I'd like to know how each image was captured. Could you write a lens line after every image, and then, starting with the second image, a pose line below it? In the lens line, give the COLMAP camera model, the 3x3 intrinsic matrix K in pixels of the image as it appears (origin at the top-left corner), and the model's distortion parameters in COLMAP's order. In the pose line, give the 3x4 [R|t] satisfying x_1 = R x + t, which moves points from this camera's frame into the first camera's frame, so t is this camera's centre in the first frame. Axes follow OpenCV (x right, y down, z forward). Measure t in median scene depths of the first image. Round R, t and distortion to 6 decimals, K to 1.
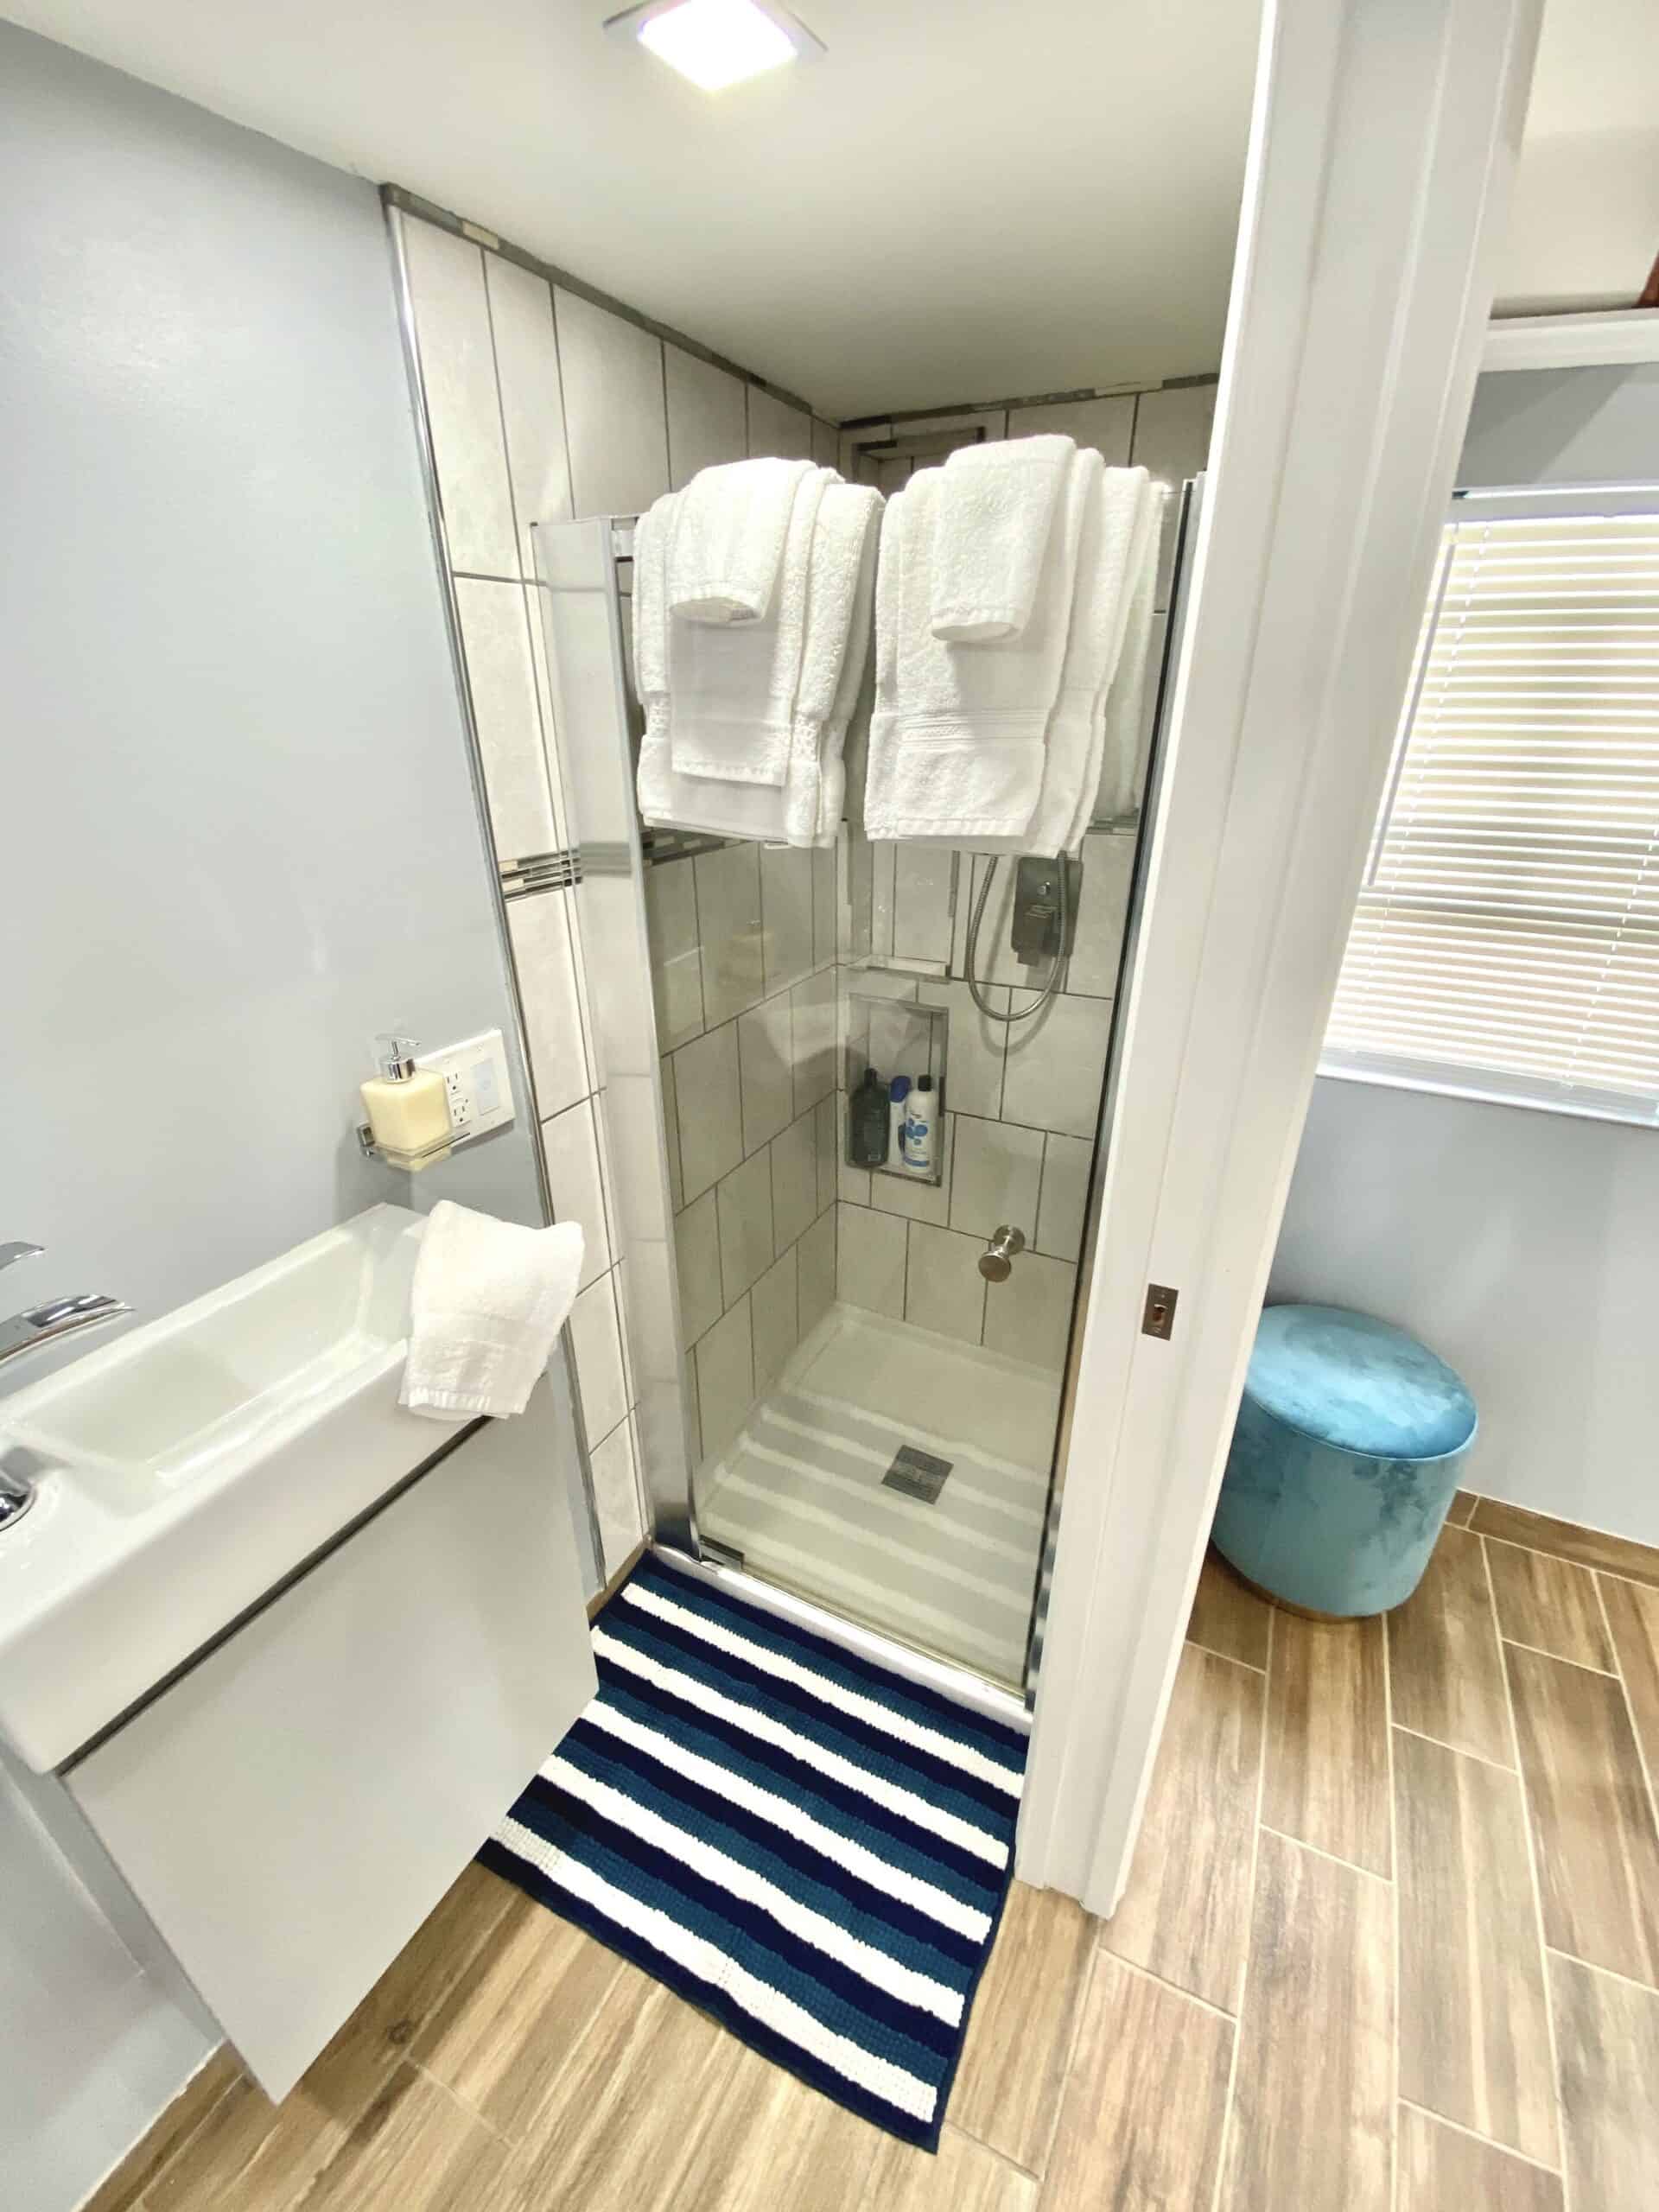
lens RADIAL K [[955.5, 0, 827.2], [0, 955.5, 1138.1], [0, 0, 1]] dist [0.002199, -0.000928]
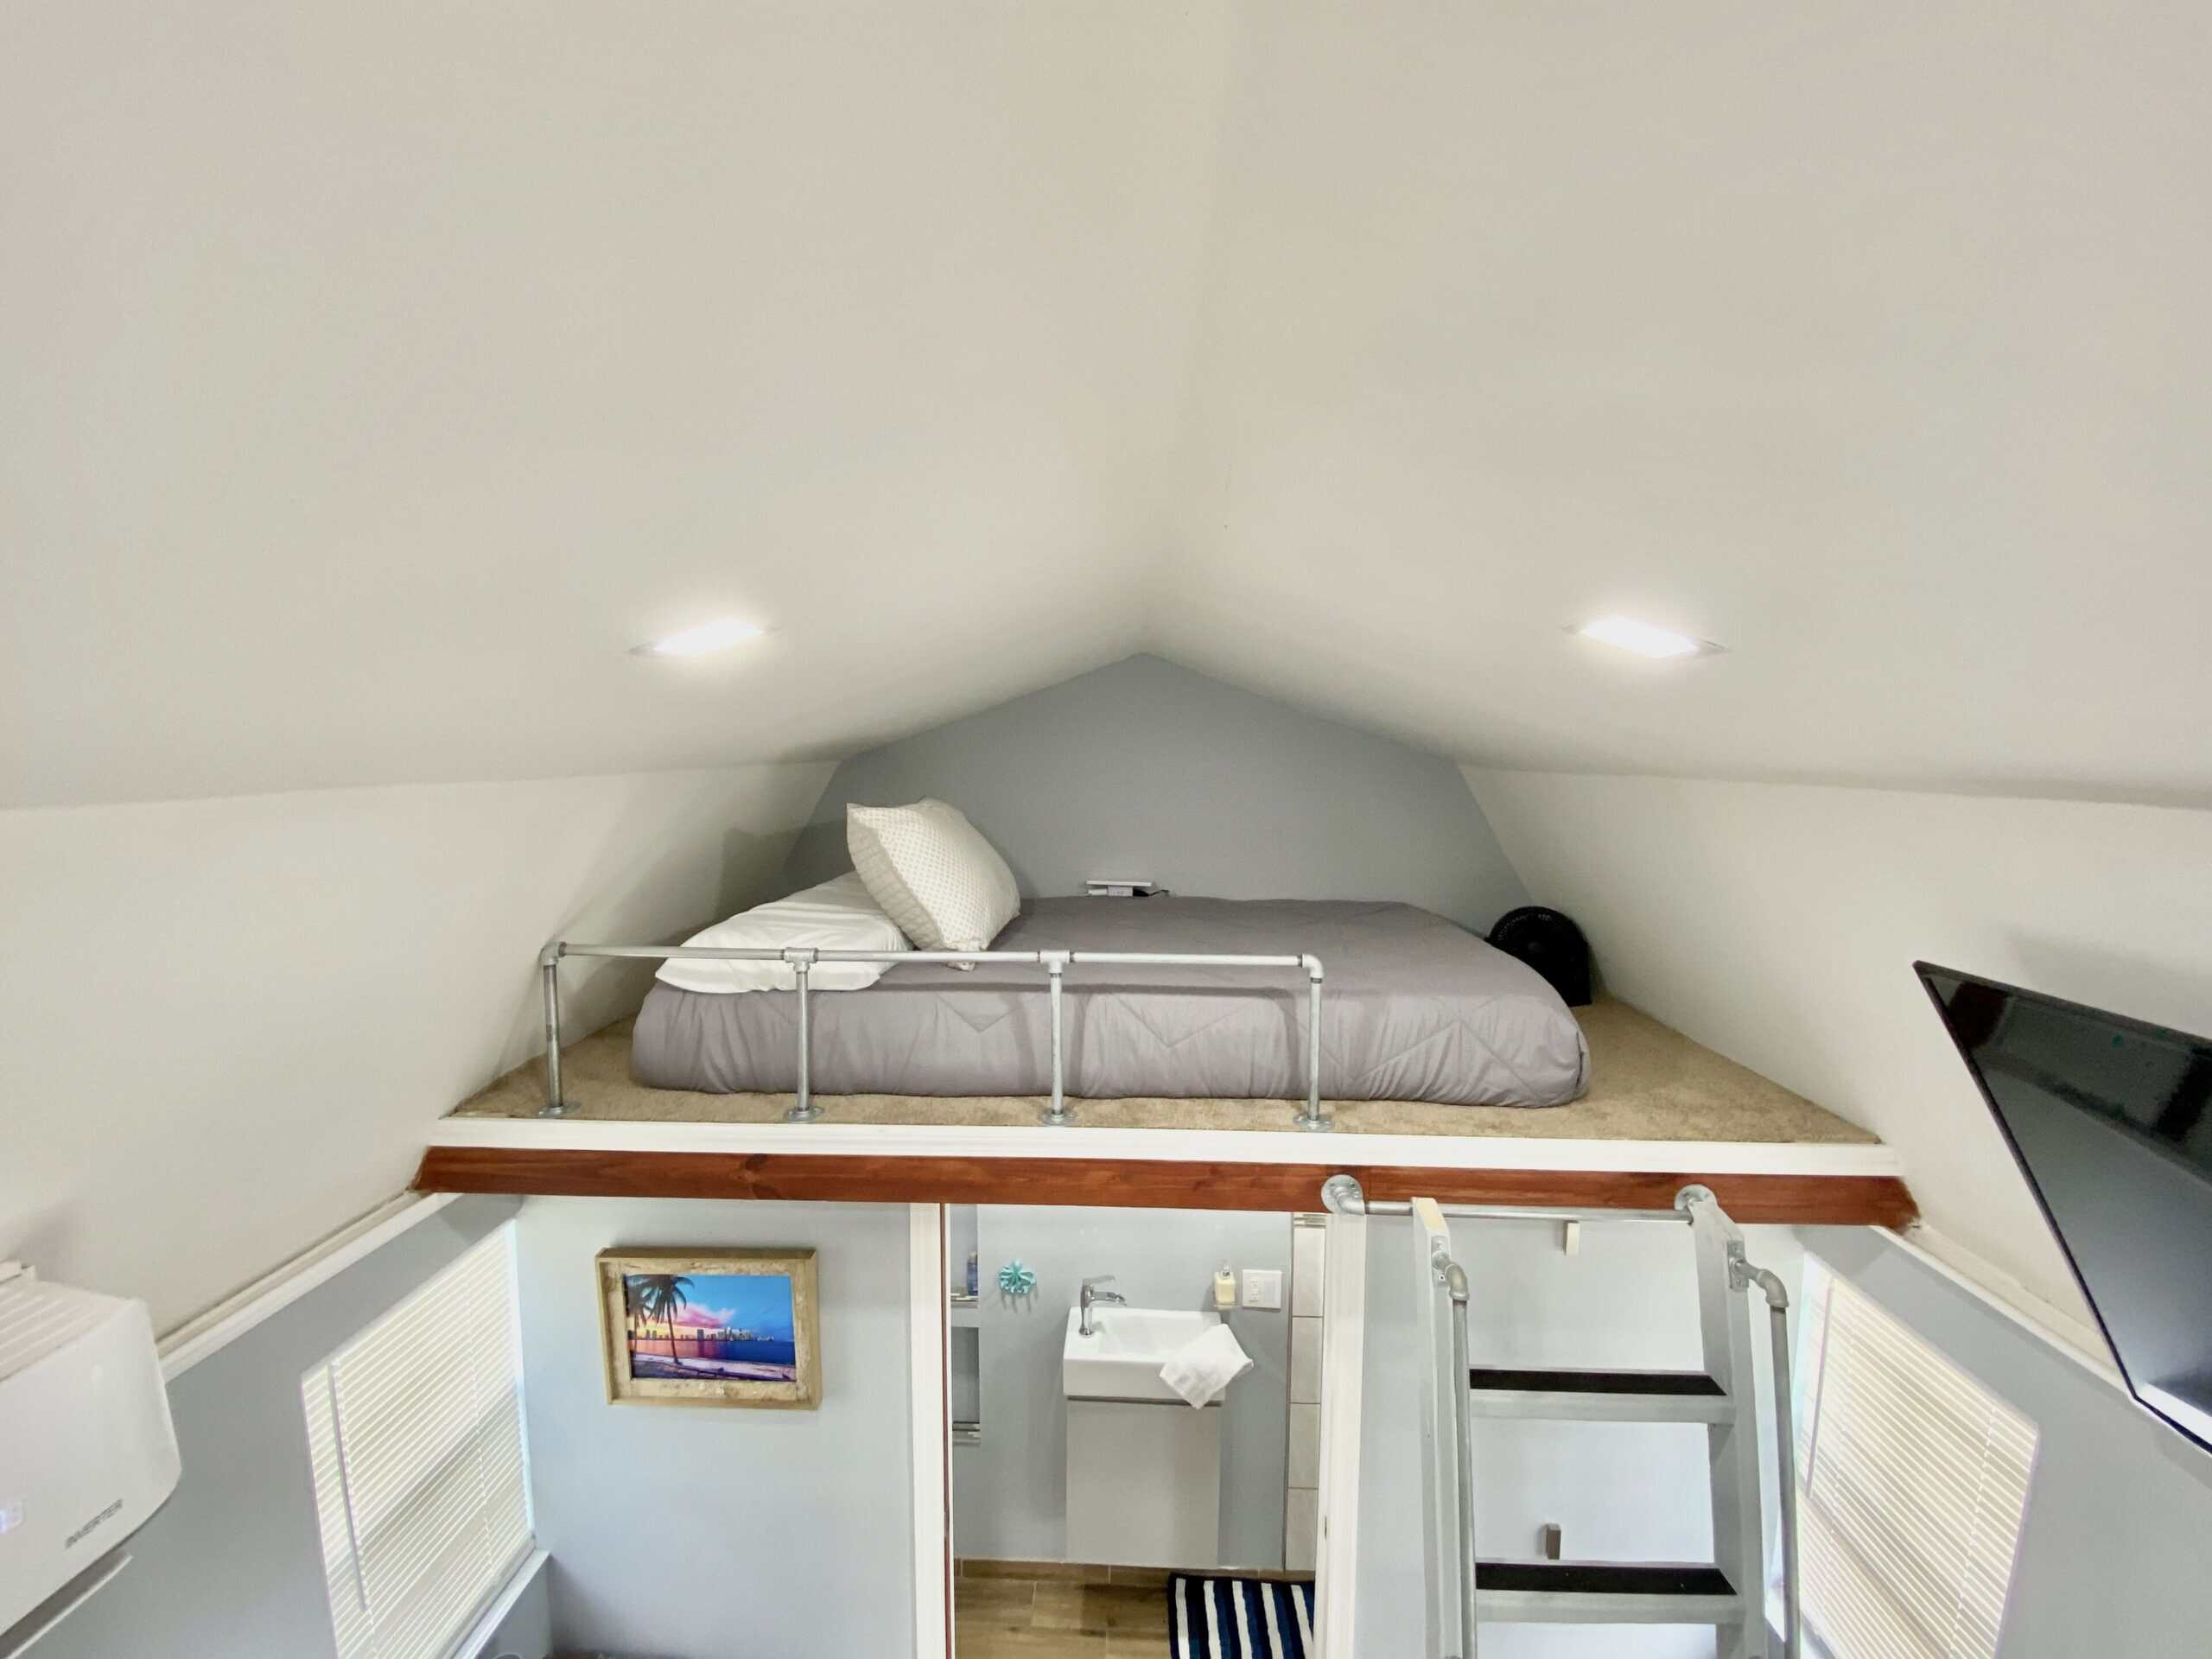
lens RADIAL K [[903.2, 0, 1093.8], [0, 903.2, 838.2], [0, 0, 1]] dist [-0.000813, -0.000331]
pose [[0.414547, 0.089178, -0.905648, 0.749550], [-0.388593, 0.917240, -0.087554, -0.376961], [0.822889, 0.388224, 0.414893, -0.423639]]
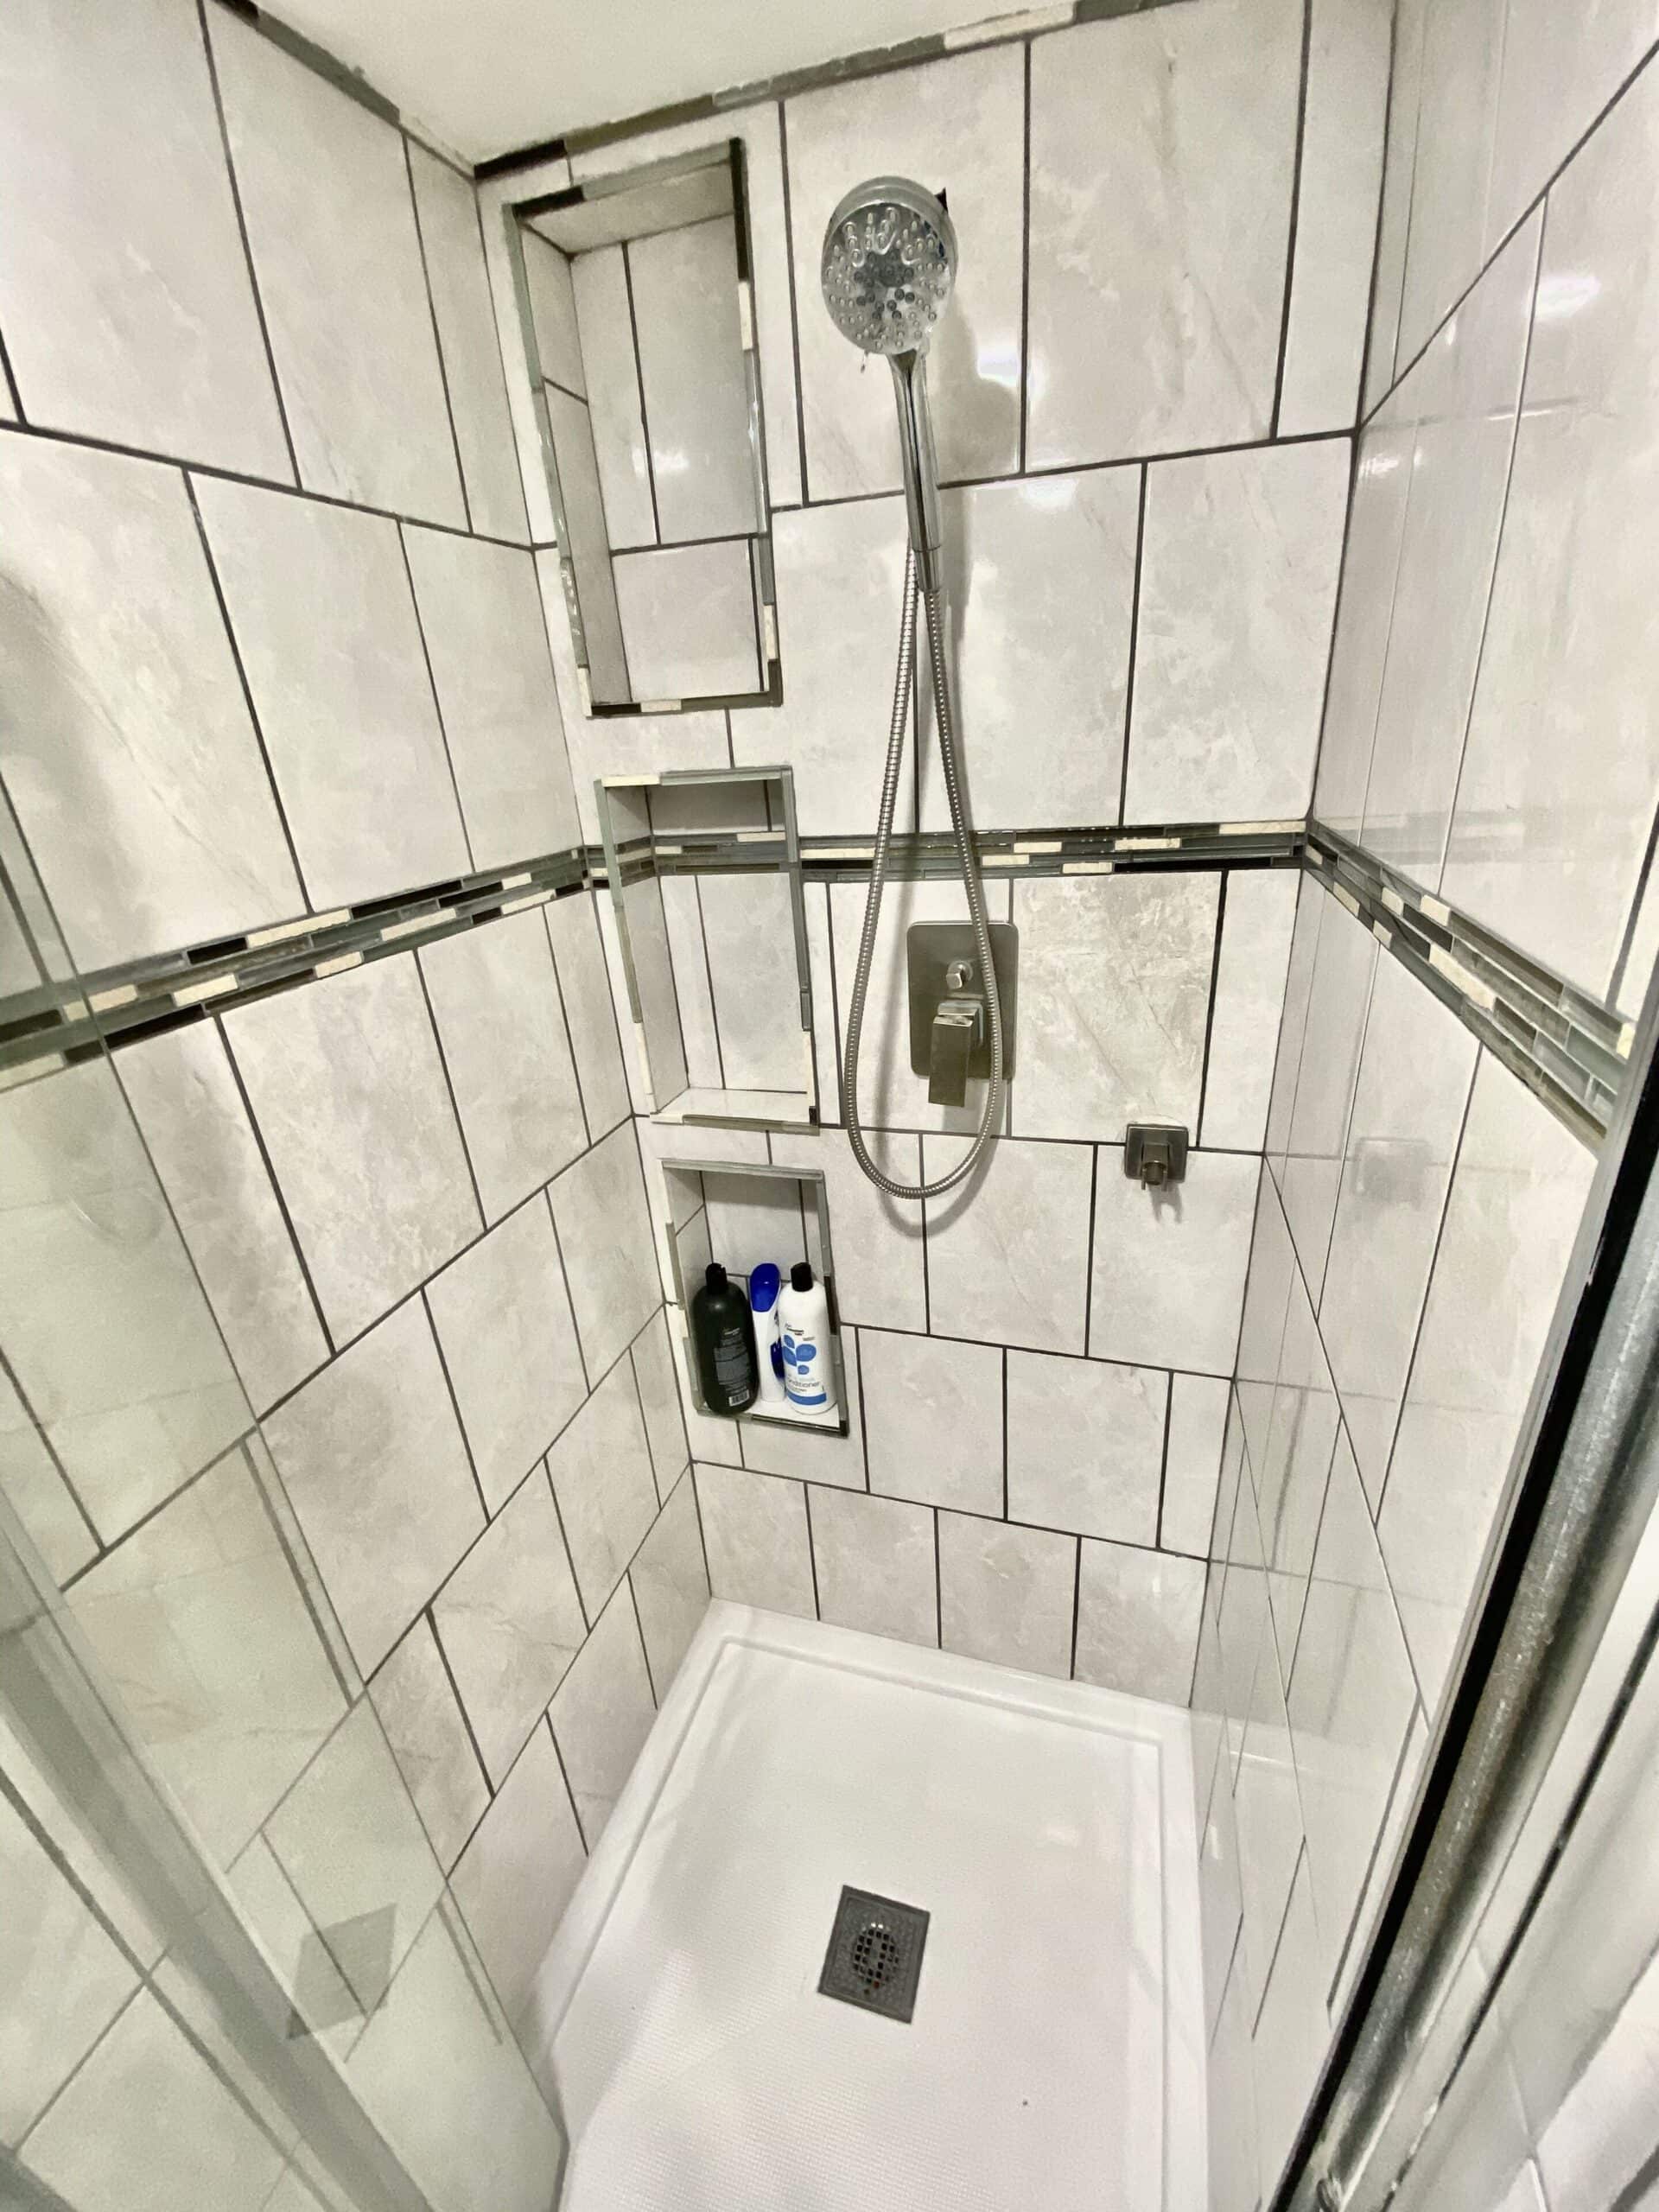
lens RADIAL K [[903.2, 0, 844.7], [0, 903.2, 1099.3], [0, 0, 1]] dist [-0.000813, -0.000331]
pose [[0.981776, -0.127442, 0.140973, 0.069224], [0.135827, 0.989392, -0.051515, -0.160088], [-0.132913, 0.069725, 0.988672, 0.448988]]
